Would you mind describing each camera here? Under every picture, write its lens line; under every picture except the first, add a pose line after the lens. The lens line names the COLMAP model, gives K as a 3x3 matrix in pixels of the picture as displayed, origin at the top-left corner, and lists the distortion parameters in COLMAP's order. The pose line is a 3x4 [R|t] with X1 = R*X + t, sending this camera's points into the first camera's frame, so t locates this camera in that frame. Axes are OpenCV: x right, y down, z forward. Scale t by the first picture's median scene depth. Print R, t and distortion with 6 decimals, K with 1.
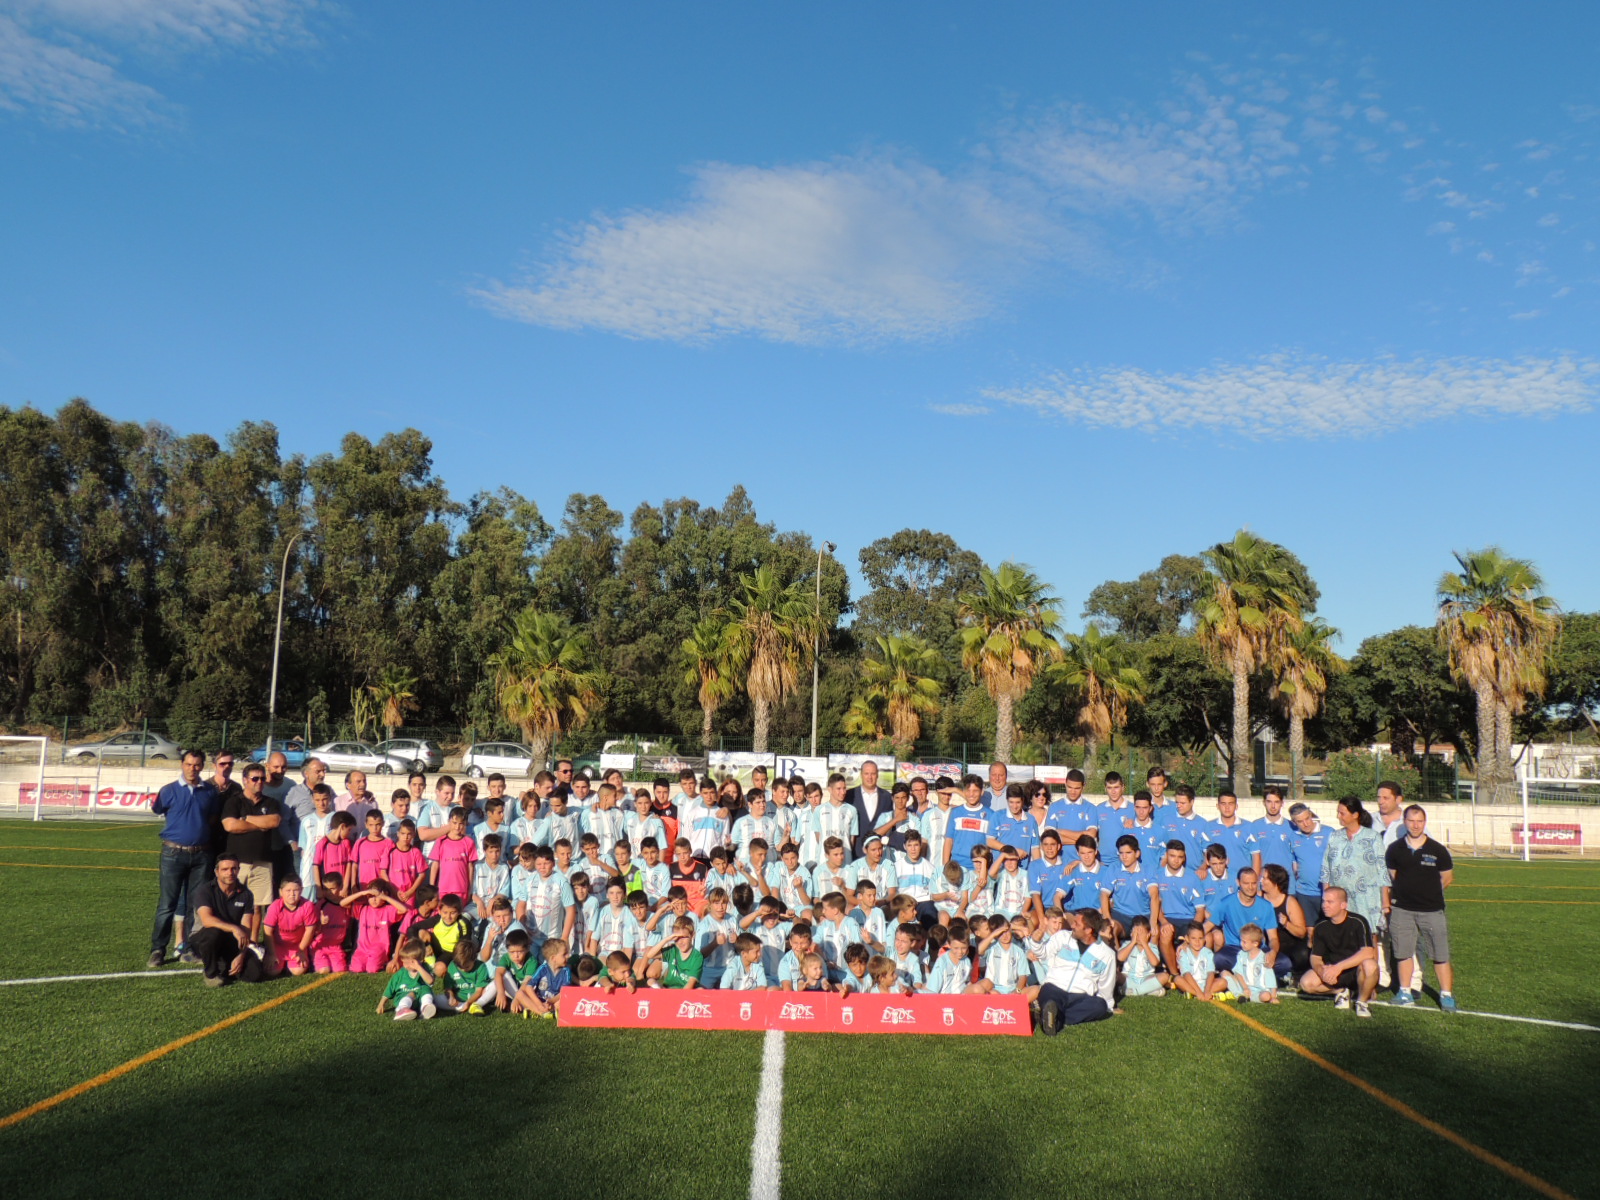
lens RADIAL K [[1276.4, 0, 800.0], [0, 1276.4, 600.0], [0, 0, 1]] dist [-0.002294, -0.014150]
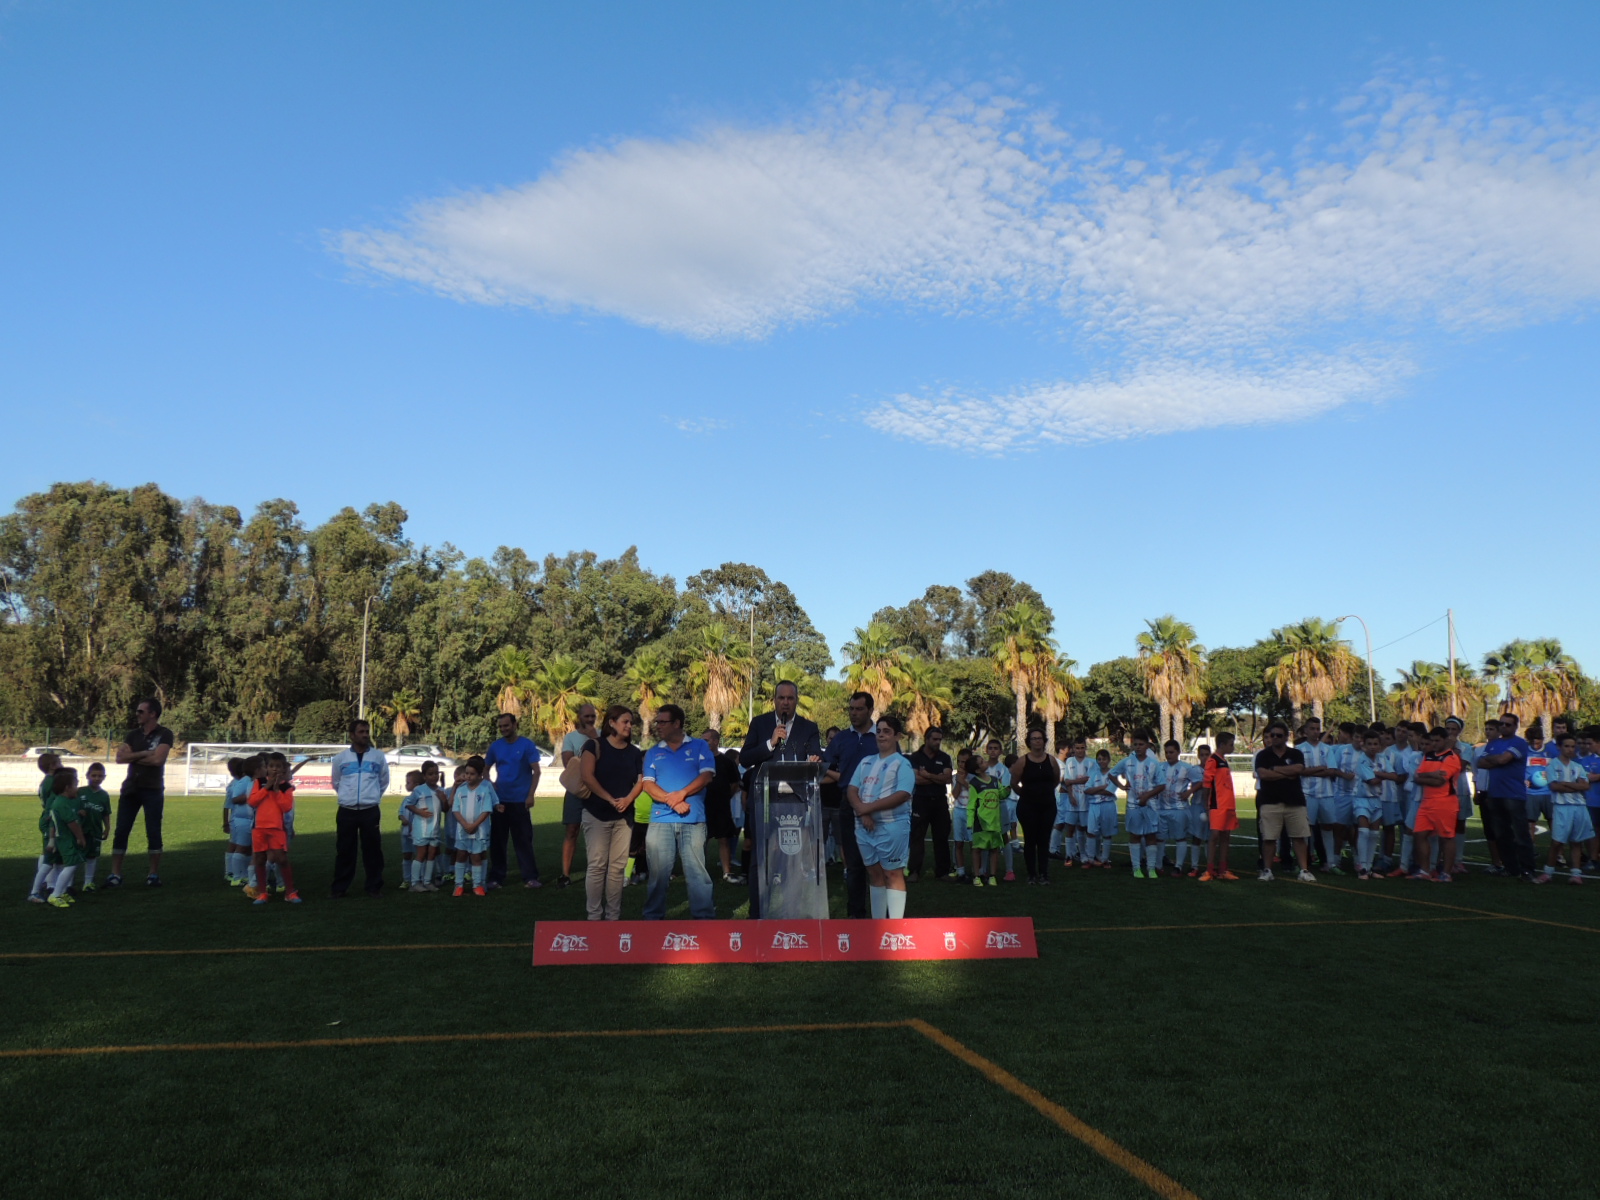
lens RADIAL K [[1276.4, 0, 800.0], [0, 1276.4, 600.0], [0, 0, 1]] dist [-0.002294, -0.014150]
pose [[0.980322, 0.005872, 0.197316, -0.178468], [-0.005545, 0.999982, -0.002206, -0.040584], [-0.197325, 0.001069, 0.980338, -0.374786]]
